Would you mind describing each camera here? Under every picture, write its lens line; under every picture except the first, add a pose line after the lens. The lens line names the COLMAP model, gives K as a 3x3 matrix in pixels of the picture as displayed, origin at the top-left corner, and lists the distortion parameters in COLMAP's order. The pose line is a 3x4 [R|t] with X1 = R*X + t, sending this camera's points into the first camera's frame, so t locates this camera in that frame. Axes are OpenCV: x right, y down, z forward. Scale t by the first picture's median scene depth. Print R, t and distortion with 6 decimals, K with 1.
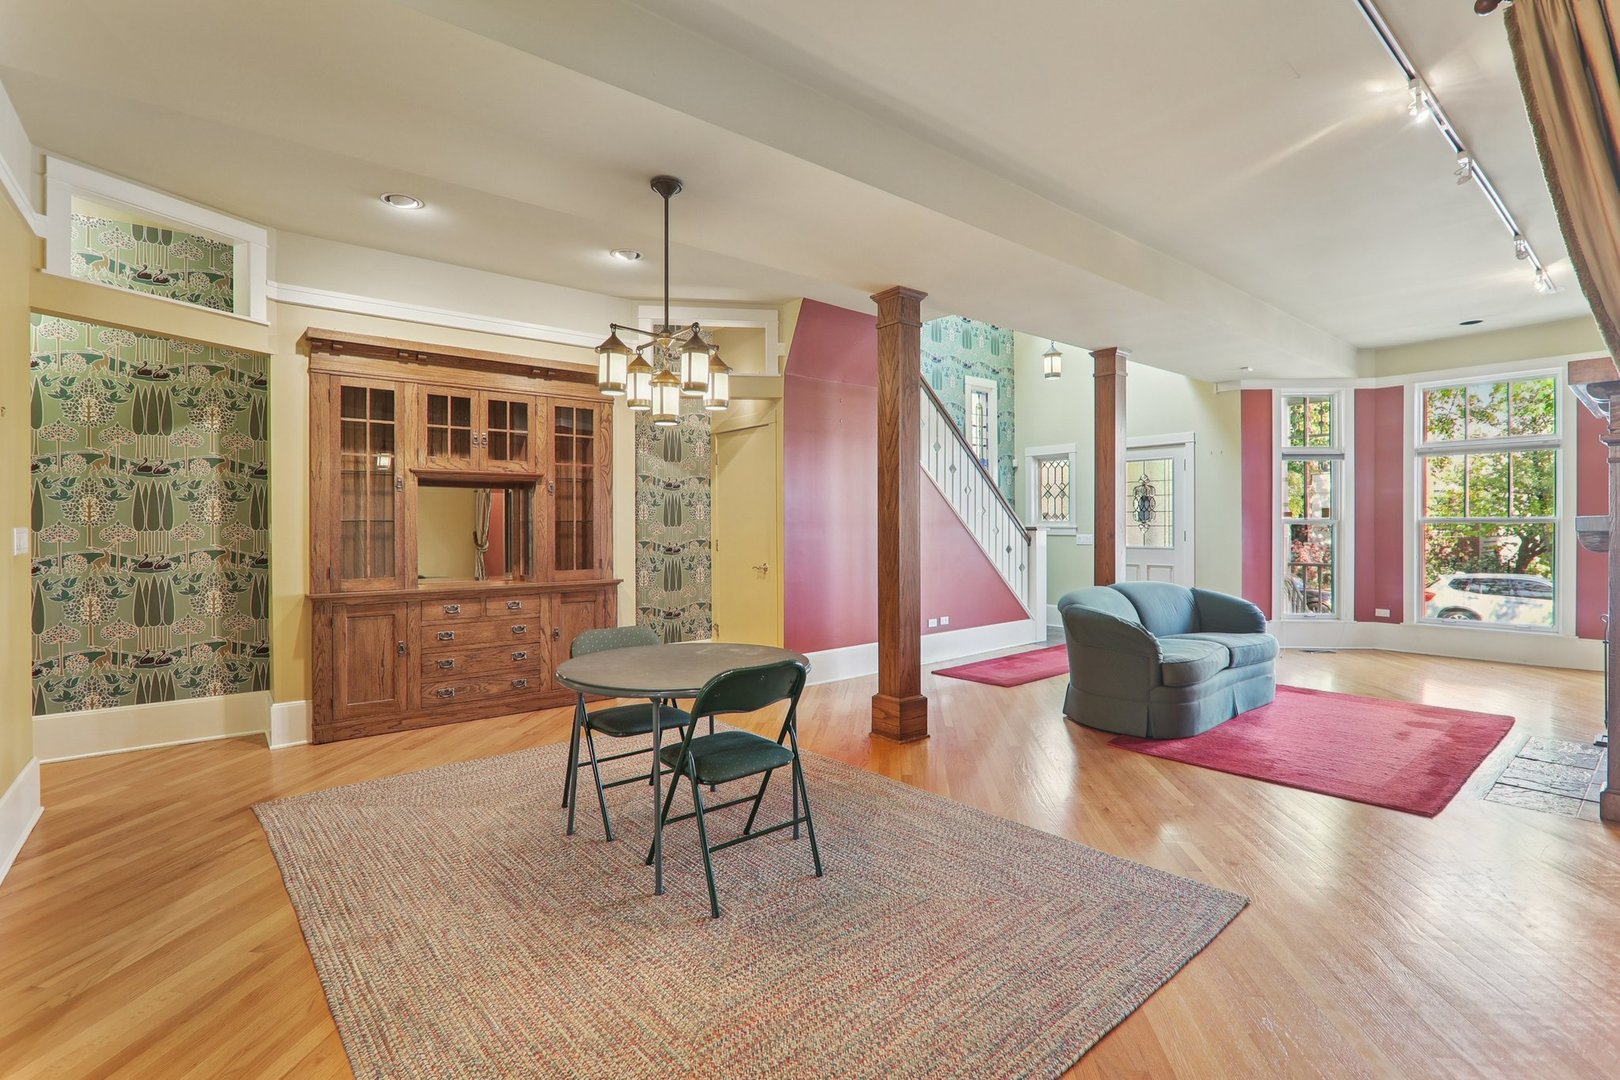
lens RADIAL K [[749.5, 0, 821.8], [0, 749.5, 523.8], [0, 0, 1]] dist [-0.013679, 0.002329]
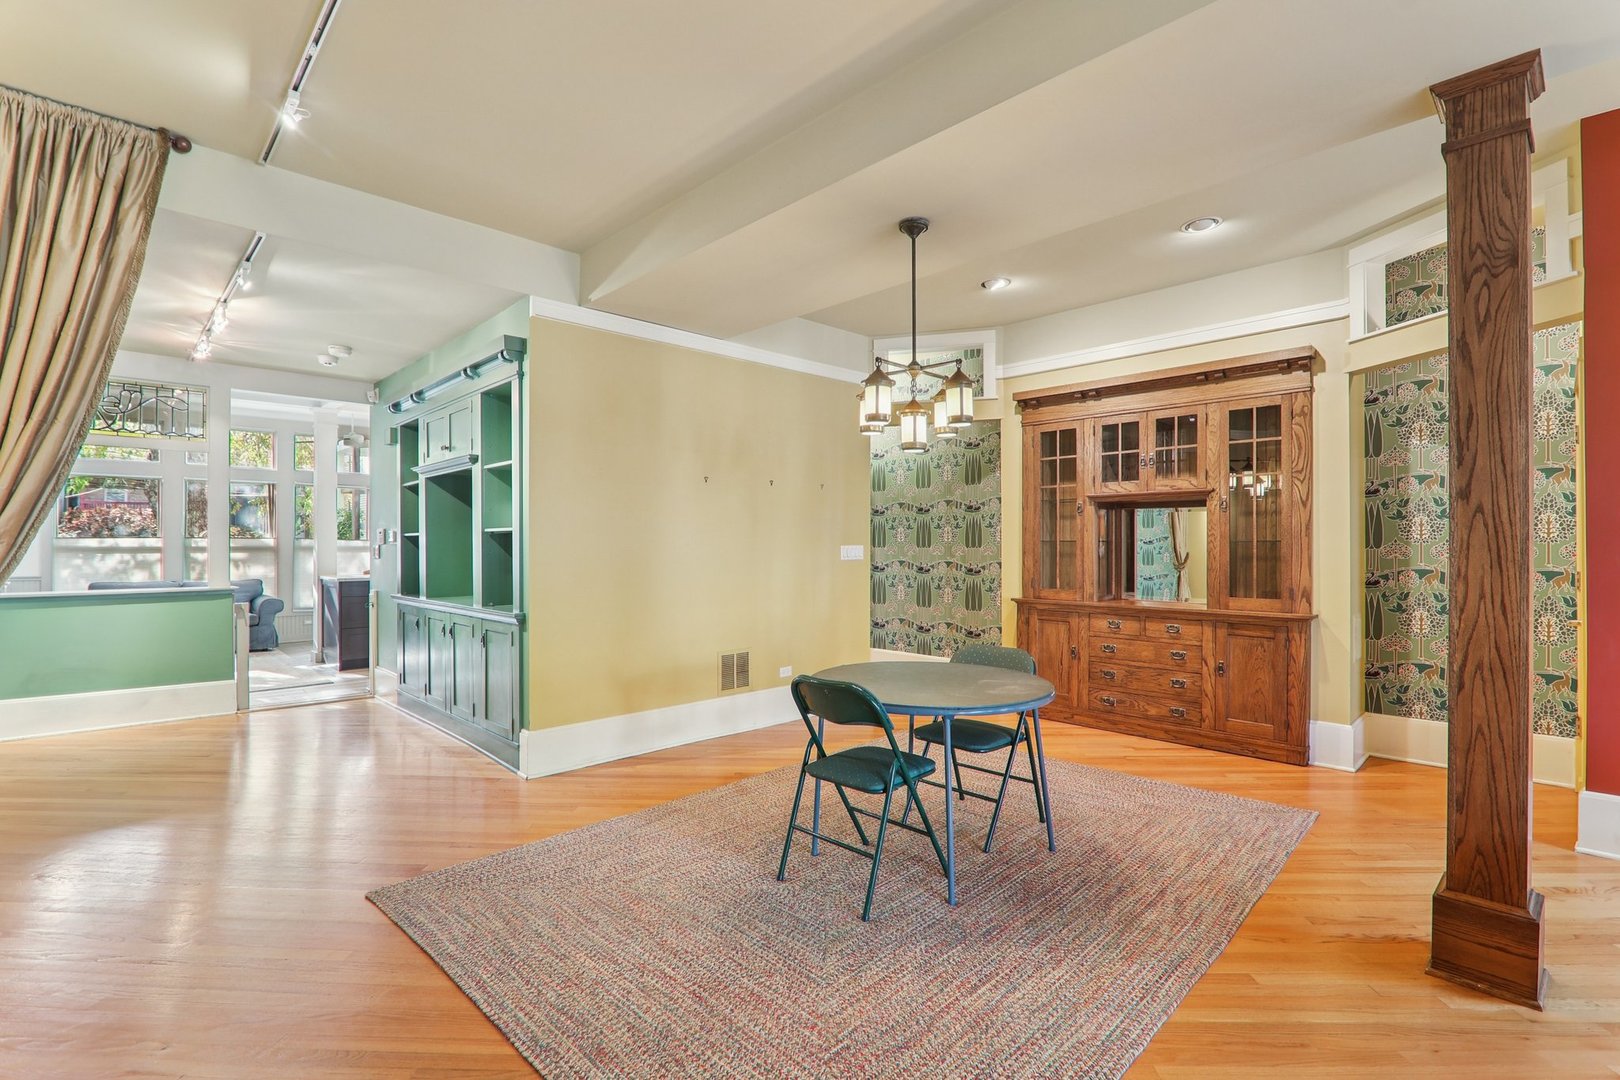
lens RADIAL K [[749.5, 0, 817.7], [0, 749.5, 544.1], [0, 0, 1]] dist [-0.013679, 0.002329]
pose [[0.073714, 0.004261, -0.997270, 0.522901], [0.000823, 0.999990, 0.004333, -0.004451], [0.997279, -0.001141, 0.073710, 0.490472]]
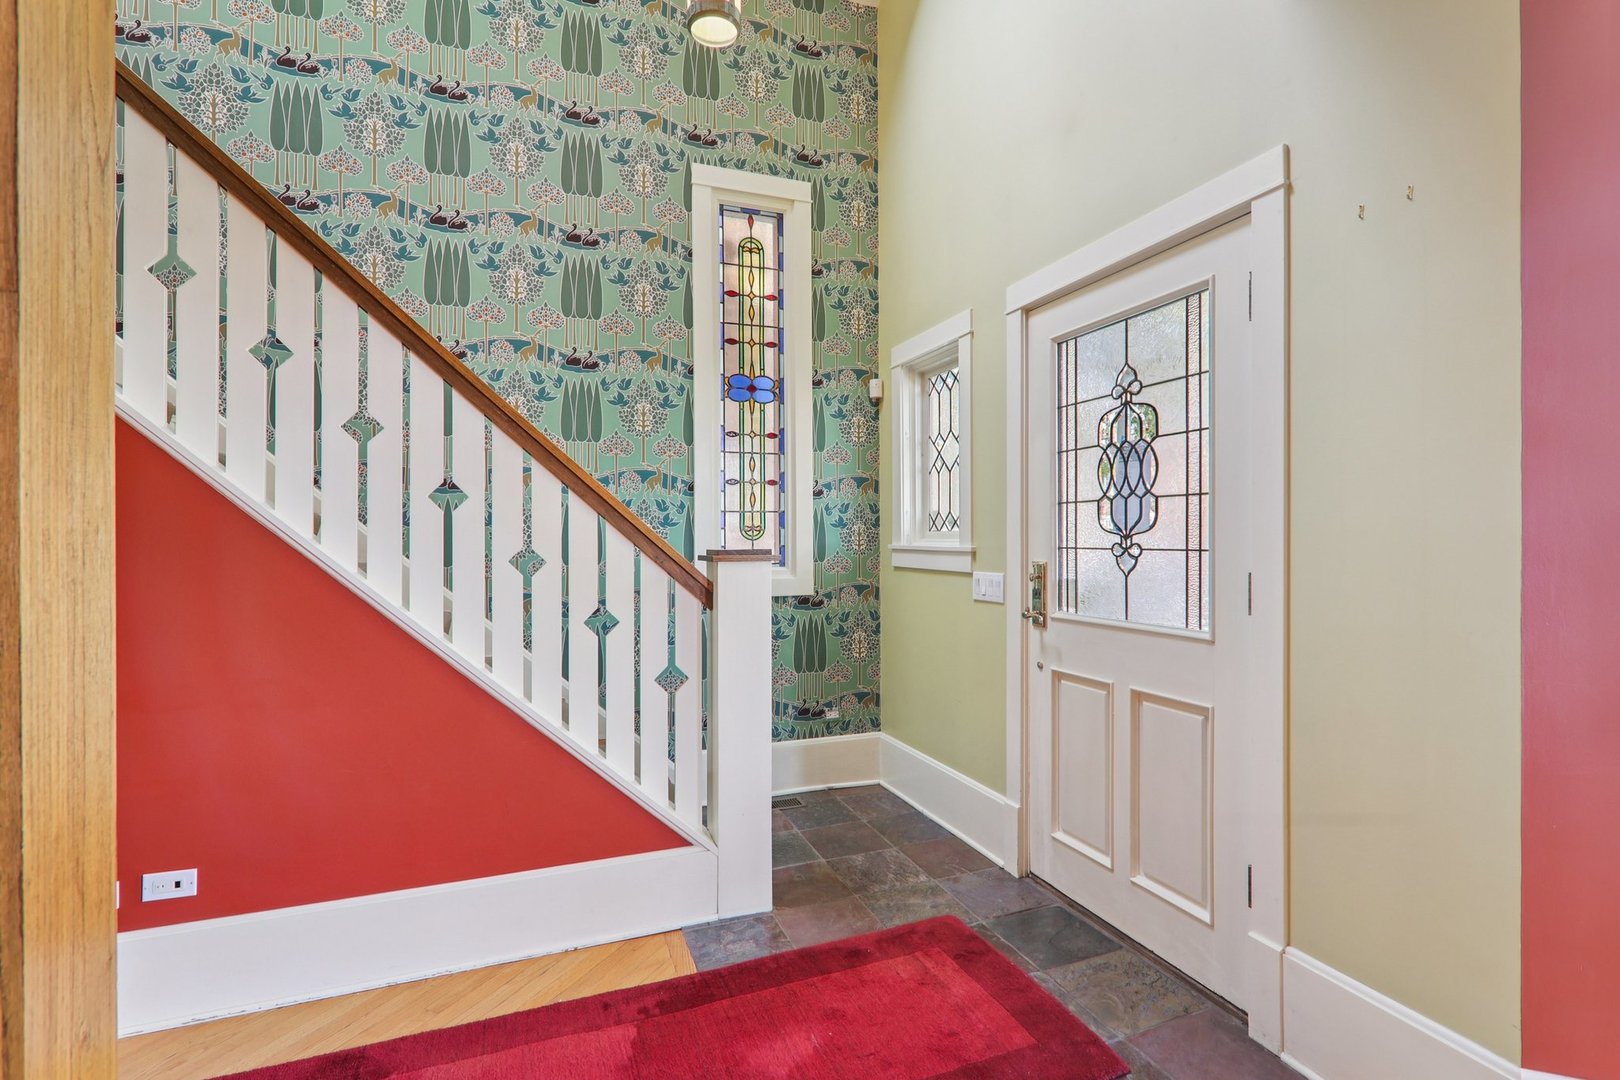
lens RADIAL K [[749.5, 0, 822.2], [0, 749.5, 546.2], [0, 0, 1]] dist [-0.013679, 0.002329]
pose [[0.949169, 0.007141, -0.314687, 0.696287], [-0.002696, 0.999890, 0.014556, -0.003757], [0.314756, -0.012967, 0.949084, 1.175689]]
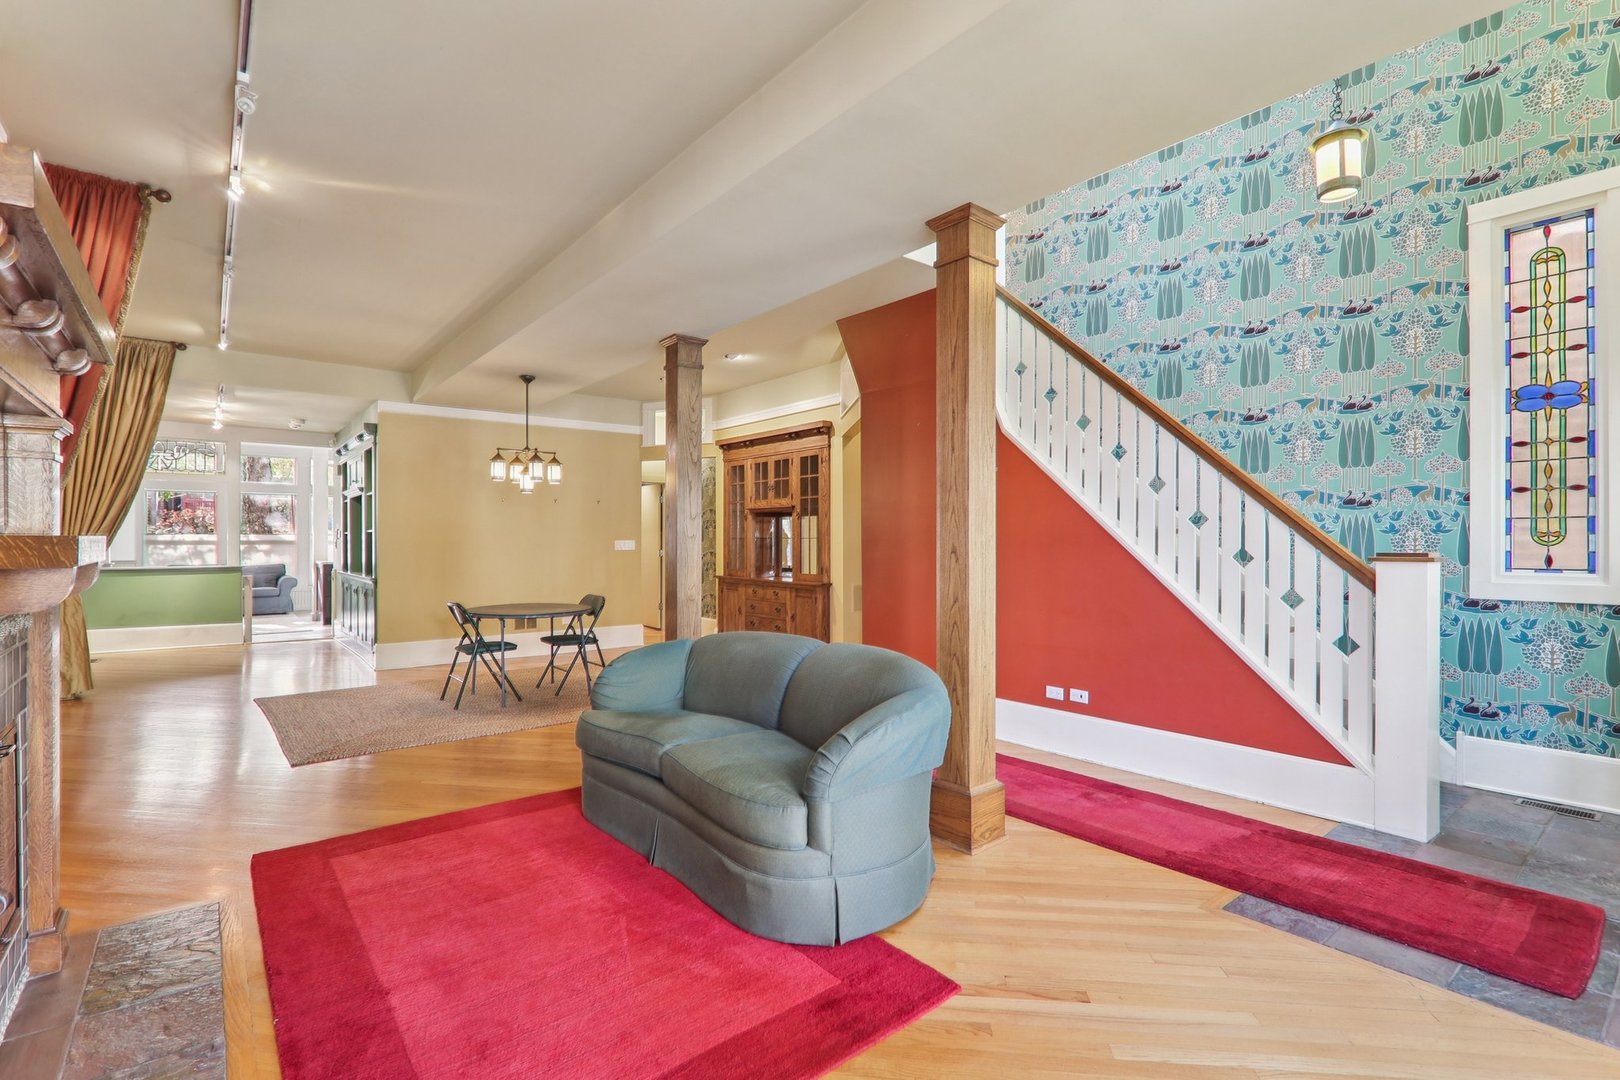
lens RADIAL K [[749.5, 0, 815.5], [0, 749.5, 536.8], [0, 0, 1]] dist [-0.013679, 0.002329]
pose [[-0.011980, 0.003288, -0.999923, 1.152318], [0.001351, 0.999994, 0.003272, -0.011161], [0.999927, -0.001312, -0.011984, 1.132804]]
